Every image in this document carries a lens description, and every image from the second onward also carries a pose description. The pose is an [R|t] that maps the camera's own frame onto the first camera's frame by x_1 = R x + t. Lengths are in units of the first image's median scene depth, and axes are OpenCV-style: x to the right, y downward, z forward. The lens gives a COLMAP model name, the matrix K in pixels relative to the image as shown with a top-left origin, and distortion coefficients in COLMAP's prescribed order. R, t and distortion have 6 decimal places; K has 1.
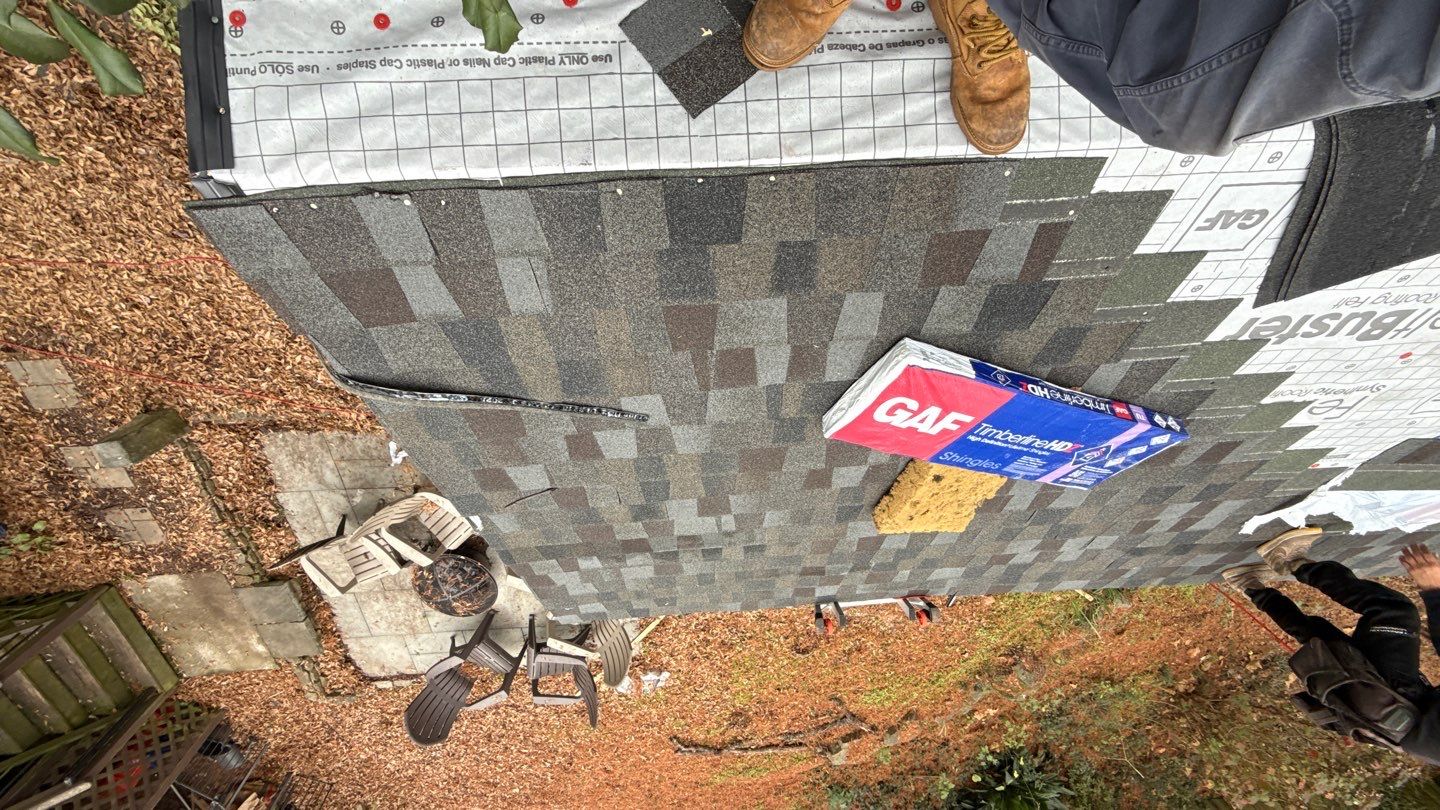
lens RADIAL K [[568.6, 0, 719.6], [0, 568.6, 407.3], [0, 0, 1]] dist [-0.001676, -0.000397]
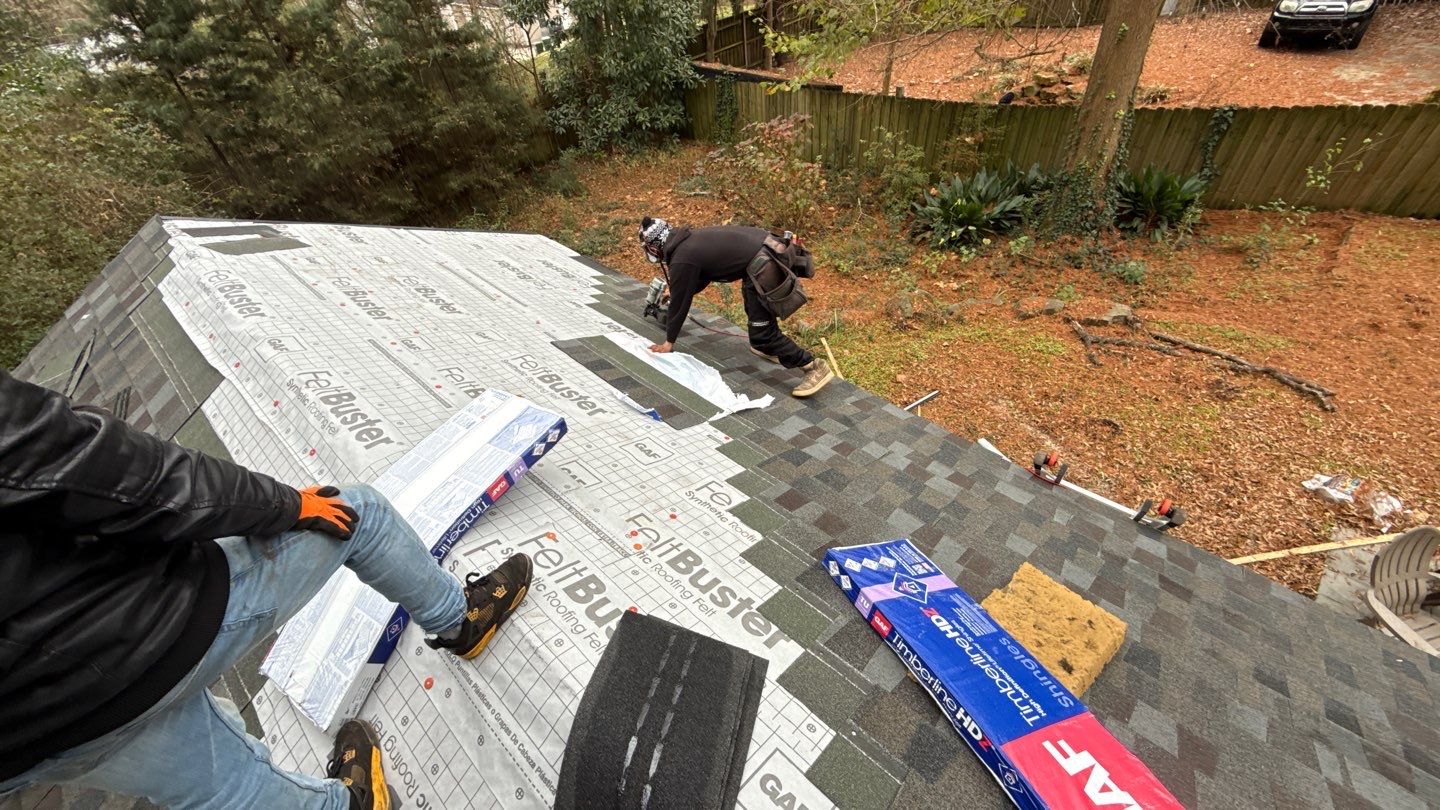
lens RADIAL K [[568.6, 0, 720.5], [0, 568.6, 403.7], [0, 0, 1]] dist [-0.001676, -0.000397]
pose [[-0.711302, -0.470985, 0.521749, 0.117740], [0.587536, -0.805848, 0.073547, 0.017078], [0.385811, 0.358861, 0.849923, -0.030659]]
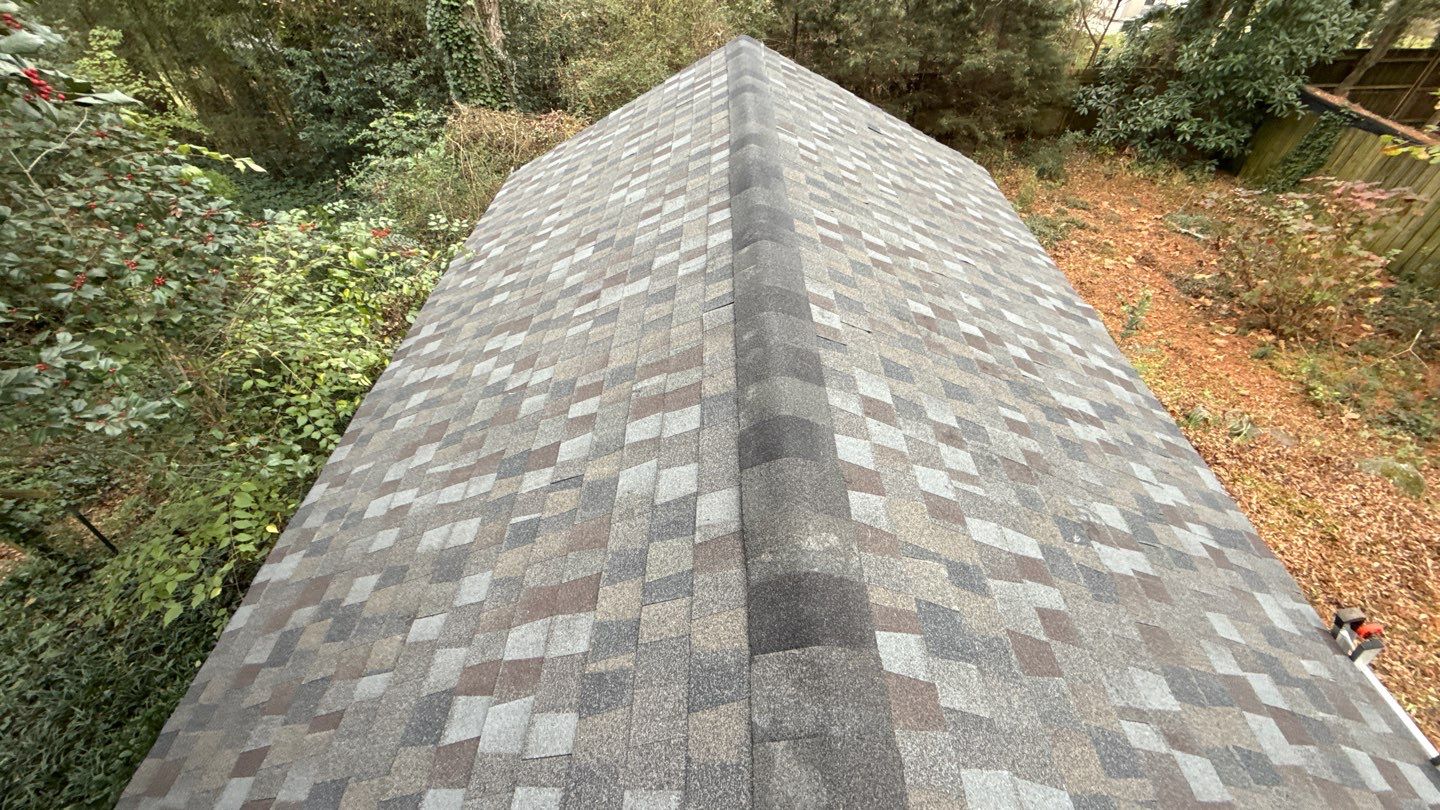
lens RADIAL K [[568.6, 0, 720.0], [0, 568.6, 405.0], [0, 0, 1]] dist [-0.001676, -0.000397]
pose [[0.042138, -0.730530, 0.681579, 0.009842], [0.869405, -0.309328, -0.385295, 0.001432], [0.492301, 0.608803, 0.622092, -0.030230]]
